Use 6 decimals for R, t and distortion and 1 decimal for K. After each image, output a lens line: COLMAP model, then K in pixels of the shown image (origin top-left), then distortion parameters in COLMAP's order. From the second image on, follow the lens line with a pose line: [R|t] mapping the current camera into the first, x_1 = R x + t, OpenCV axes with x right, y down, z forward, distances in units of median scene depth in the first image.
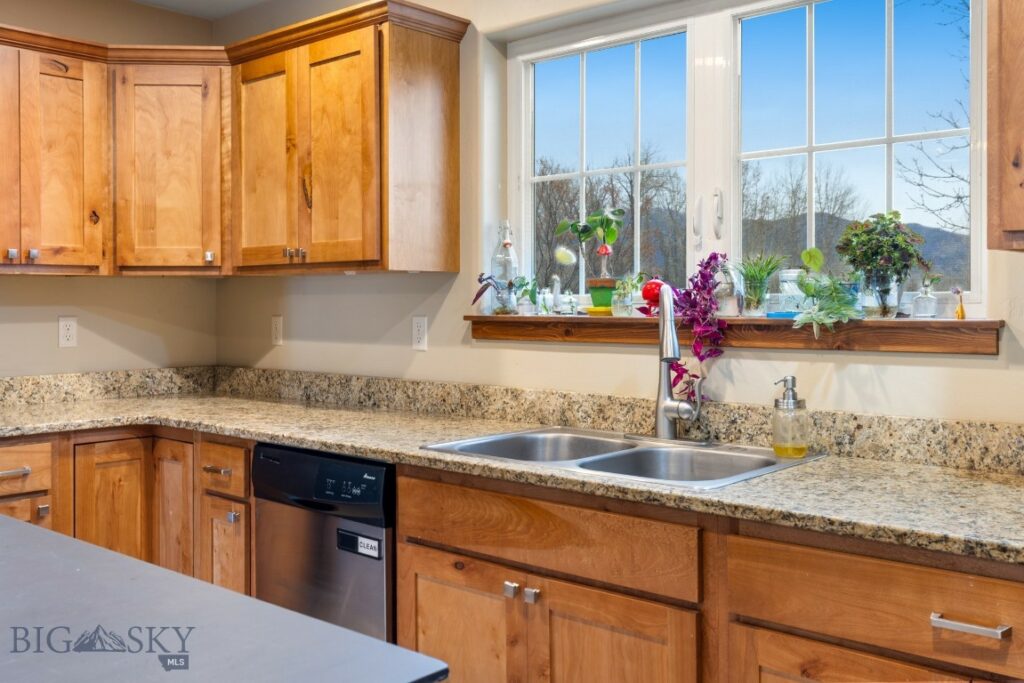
lens RADIAL K [[996.9, 0, 512.5], [0, 996.9, 302.6], [0, 0, 1]] dist [0.011933, 0.002691]
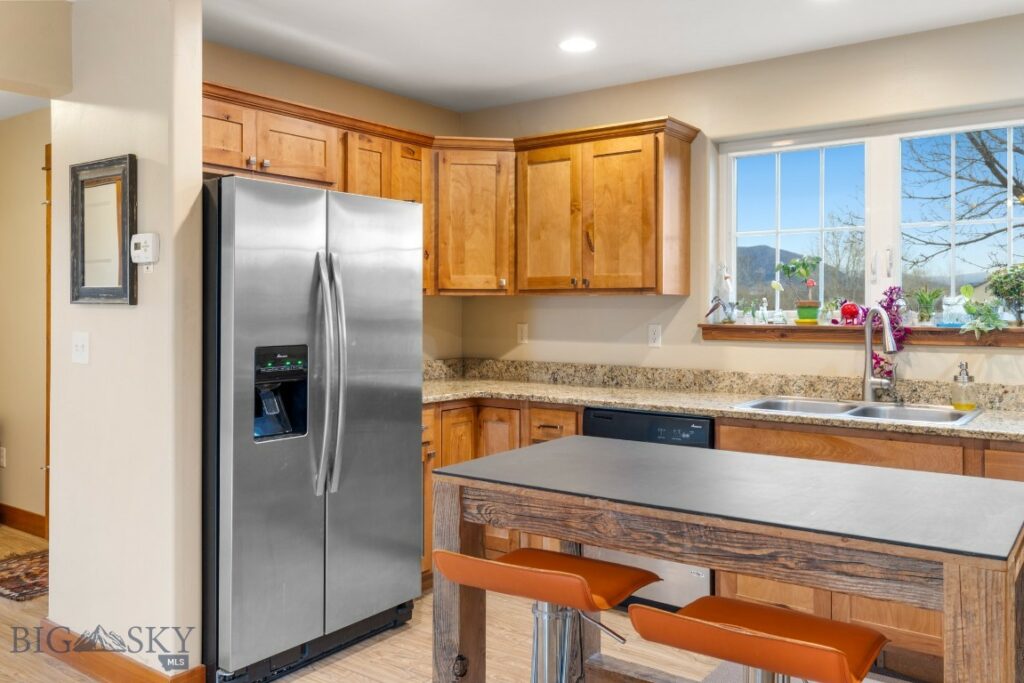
lens RADIAL K [[842.2, 0, 511.1], [0, 842.2, 306.2], [0, 0, 1]] dist [0.005794, 0.000641]
pose [[0.995617, 0.004524, 0.093418, -0.472609], [-0.004225, 0.999985, -0.003400, -0.009114], [-0.093432, 0.002991, 0.995621, -0.260439]]
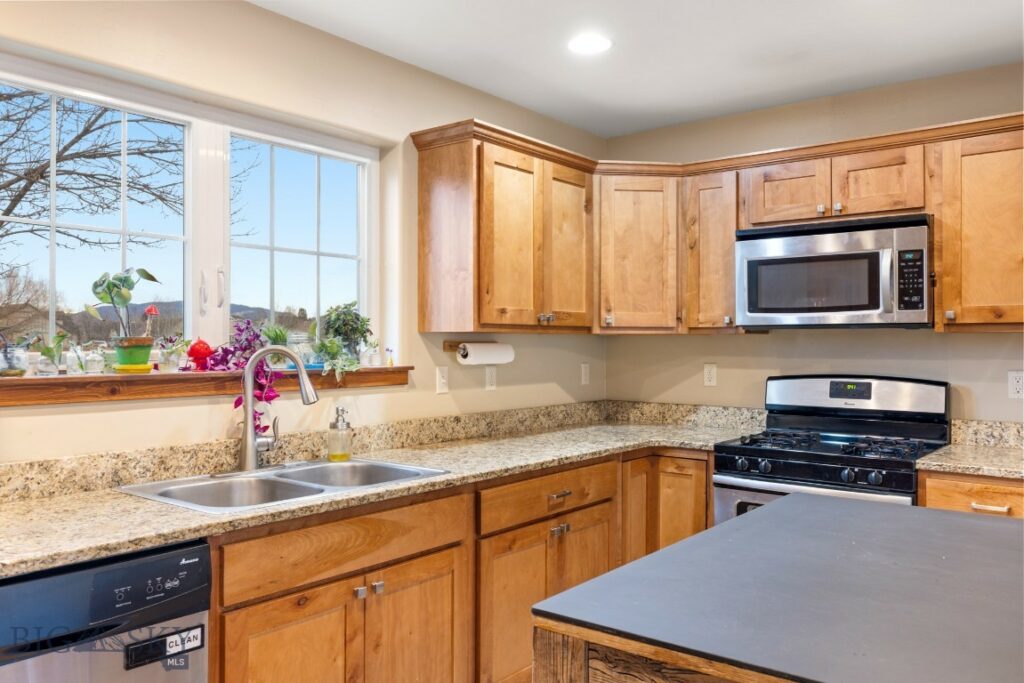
lens RADIAL K [[808.1, 0, 512.0], [0, 808.1, 341.5], [0, 0, 1]] dist [0.010282, 0.002024]
pose [[-0.063949, 0.006823, 0.997930, -0.739987], [0.001638, 0.999976, -0.006733, -0.012724], [-0.997952, 0.001204, -0.063958, 0.635547]]
